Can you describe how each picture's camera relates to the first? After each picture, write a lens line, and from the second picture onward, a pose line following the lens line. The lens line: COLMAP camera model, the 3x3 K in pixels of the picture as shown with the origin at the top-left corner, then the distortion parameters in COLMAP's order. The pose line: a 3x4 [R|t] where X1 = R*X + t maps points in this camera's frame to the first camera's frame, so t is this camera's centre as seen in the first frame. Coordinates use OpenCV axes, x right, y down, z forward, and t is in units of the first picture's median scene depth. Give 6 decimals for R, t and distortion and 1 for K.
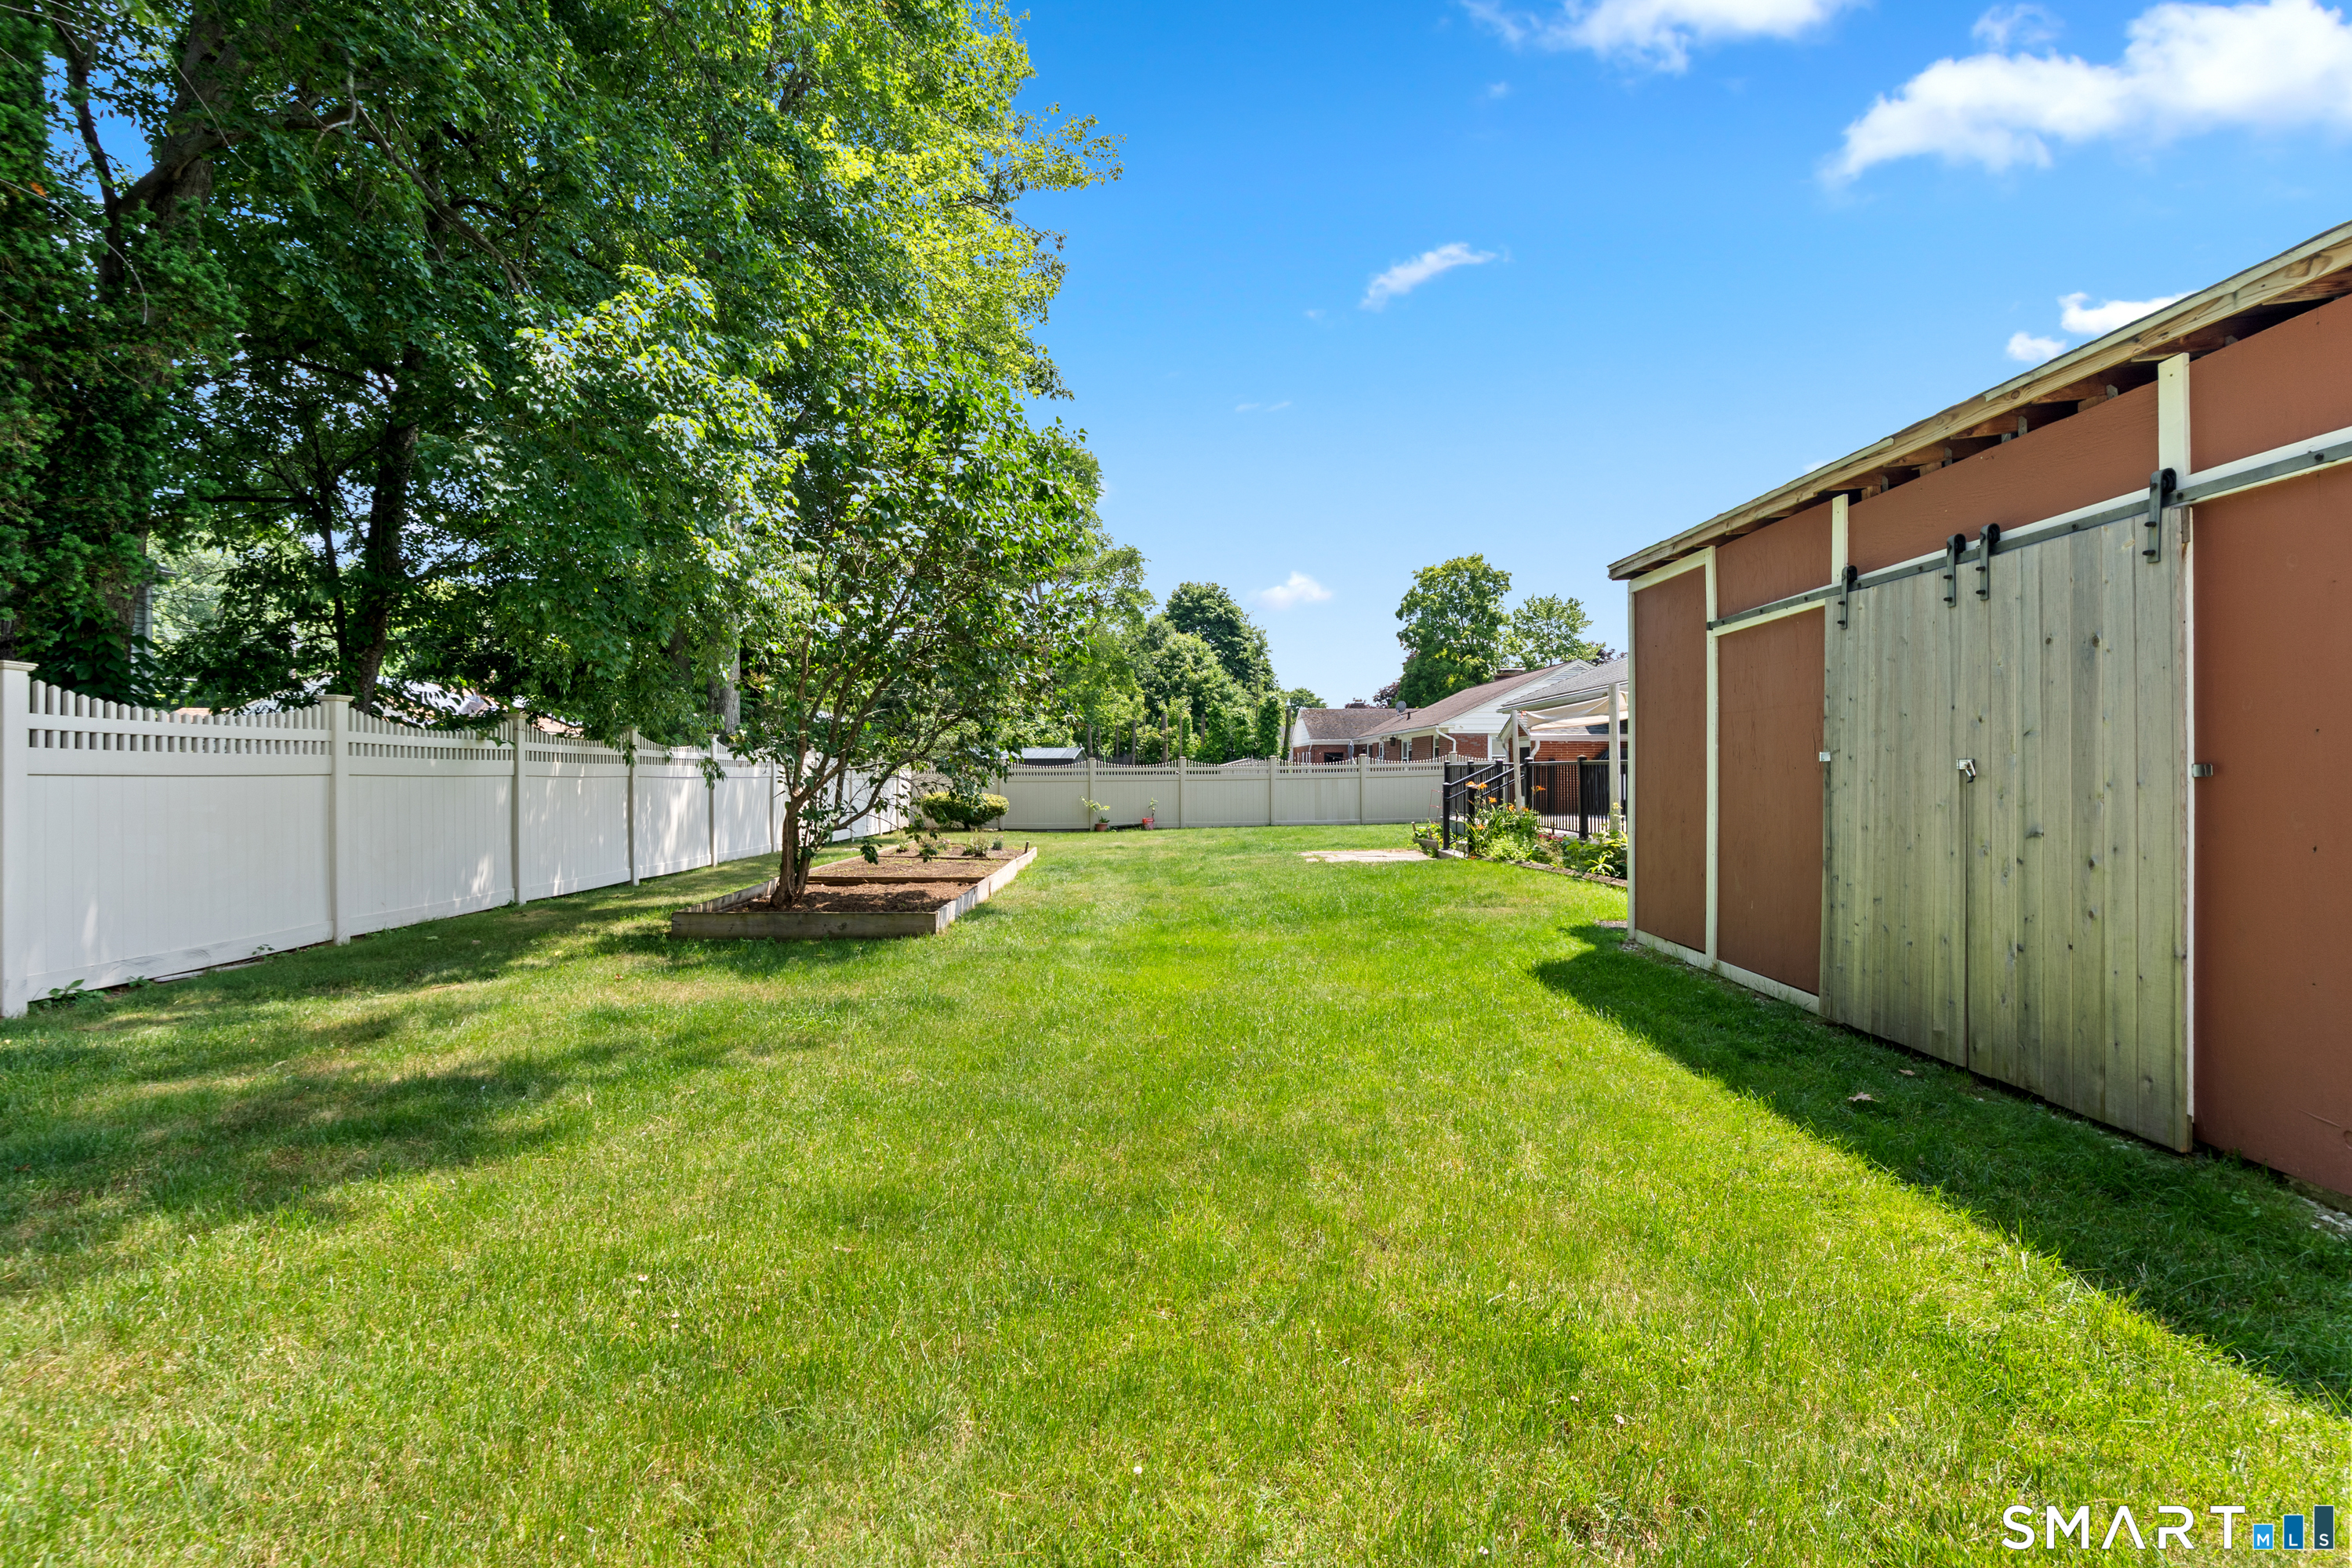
lens RADIAL K [[1074.0, 0, 1176.0], [0, 1074.0, 784.0], [0, 0, 1]] dist [0.000105, 0.000128]
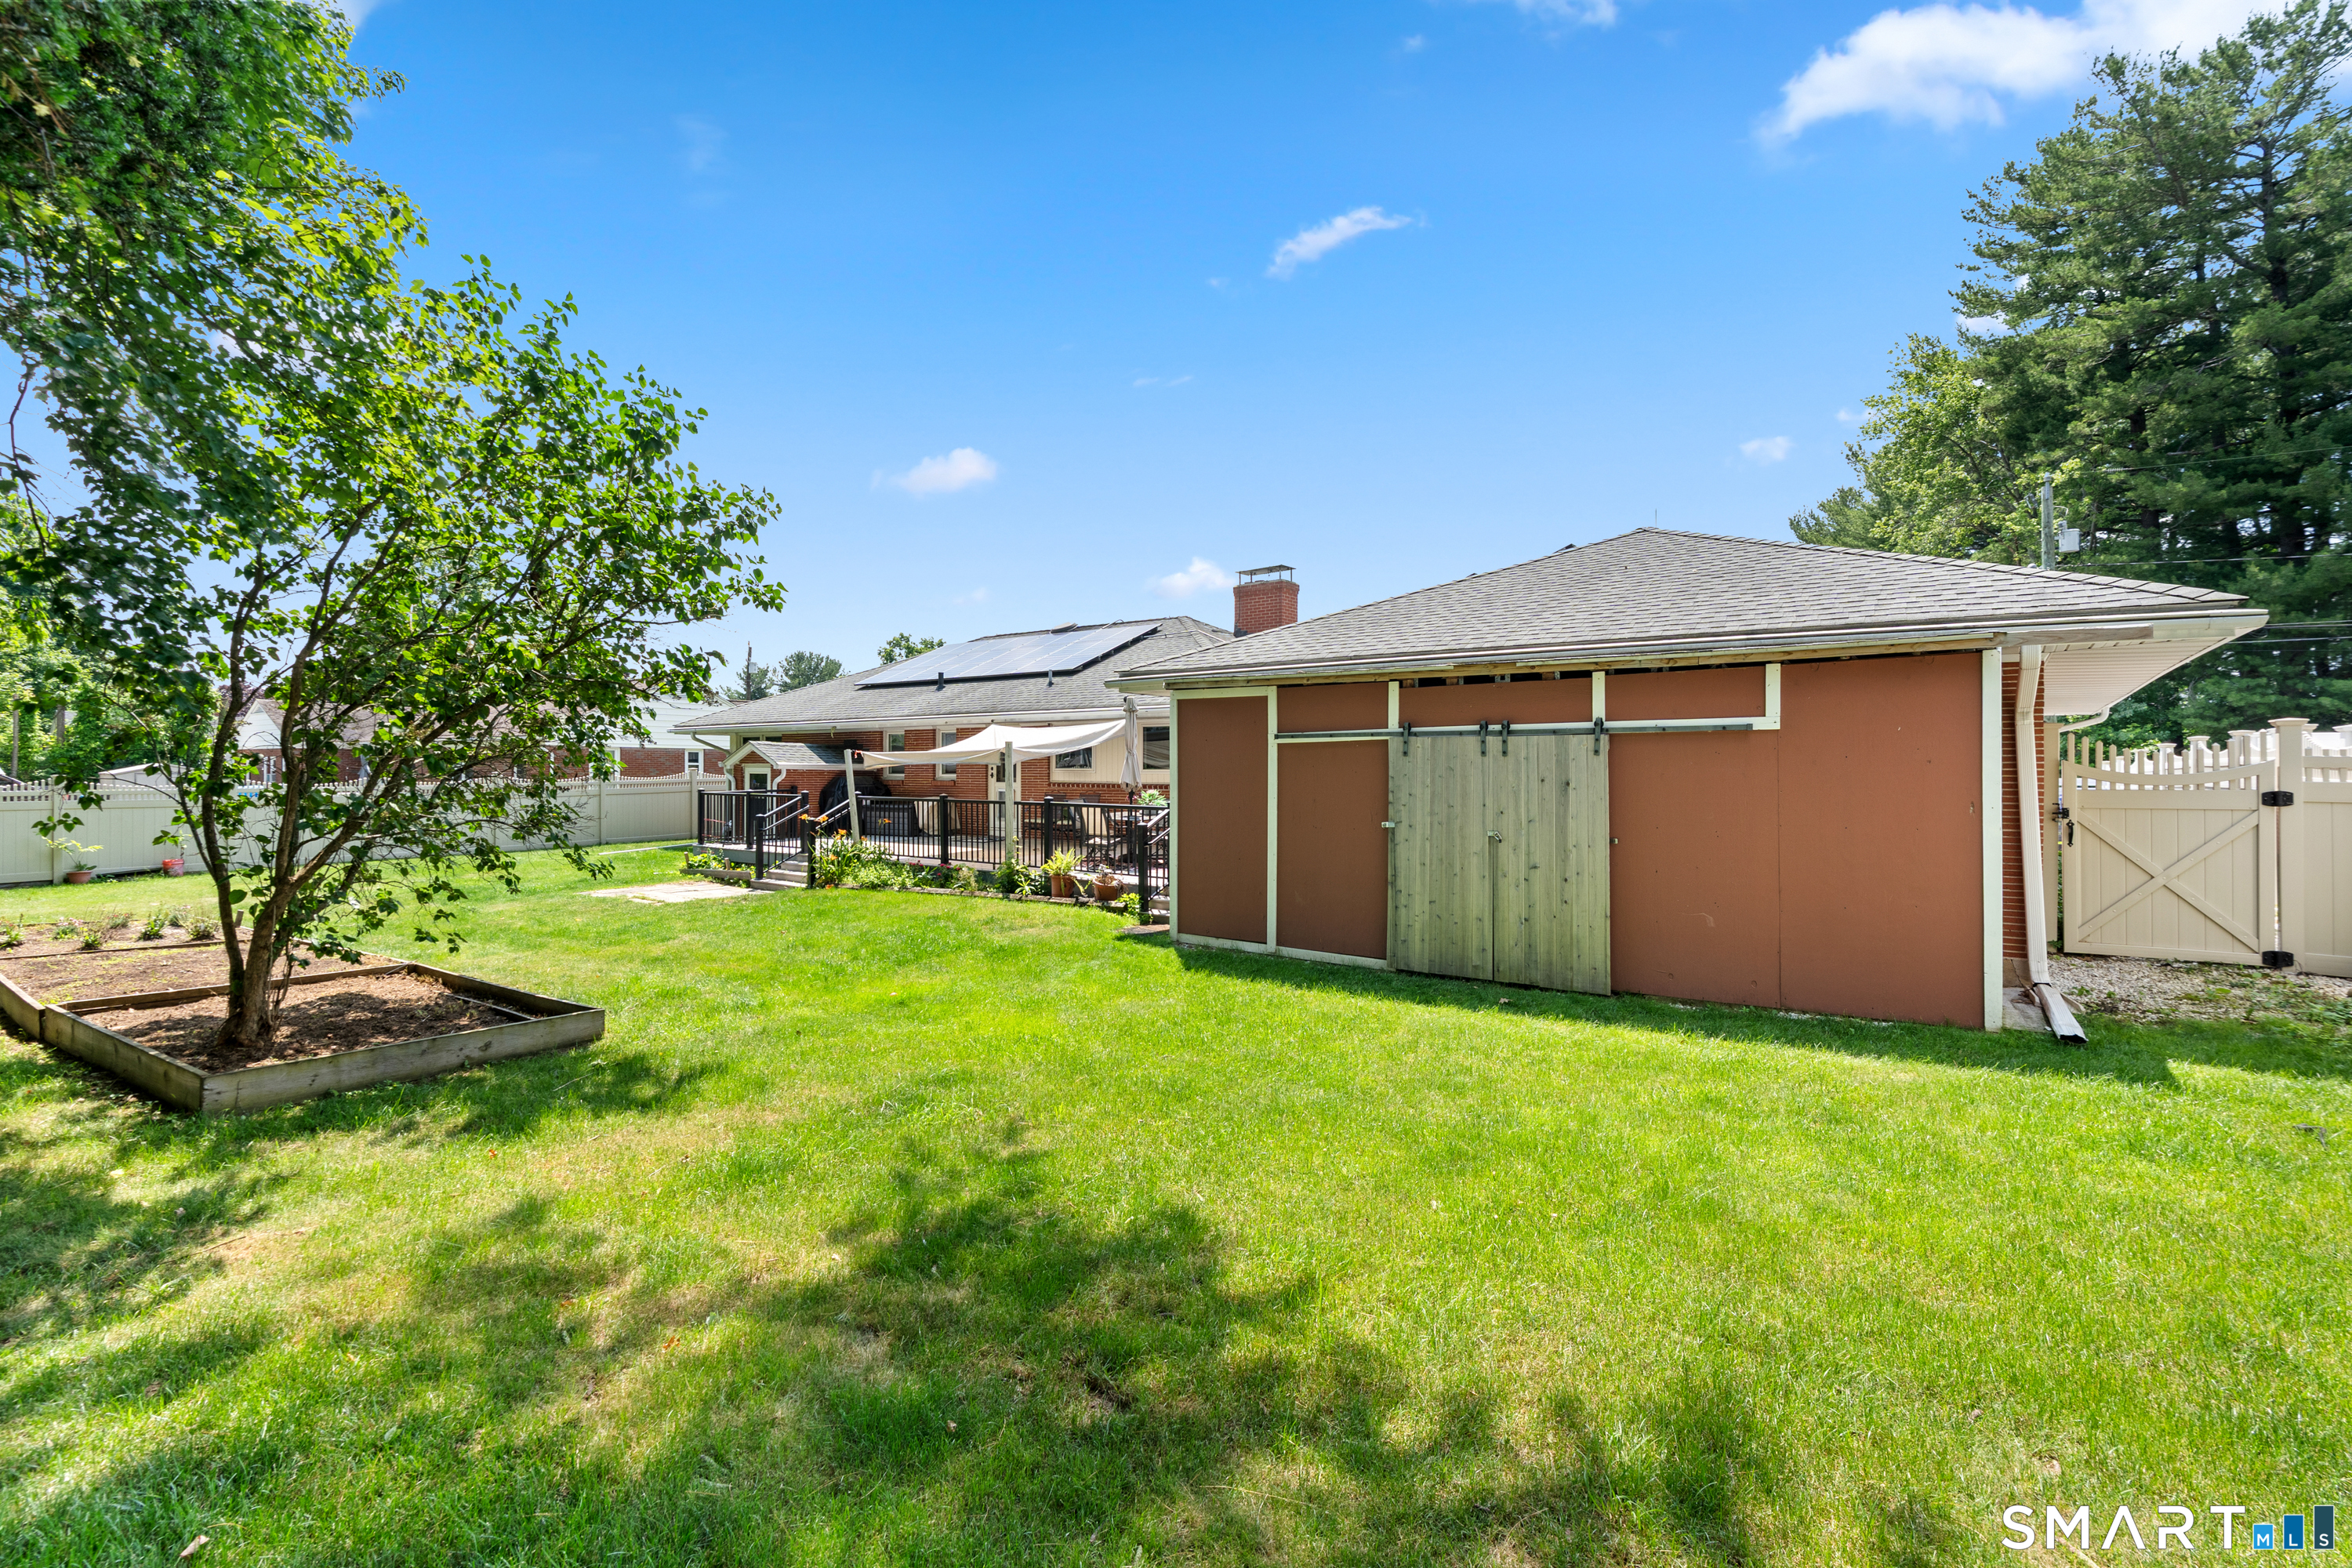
lens RADIAL K [[1063.4, 0, 1176.5], [0, 1063.4, 765.4], [0, 0, 1]] dist [-0.002526, -0.000353]
pose [[0.589704, 0.012804, 0.807518, -1.138196], [0.001261, 0.999858, -0.016775, -0.102832], [-0.807618, 0.010911, 0.589604, 0.248233]]
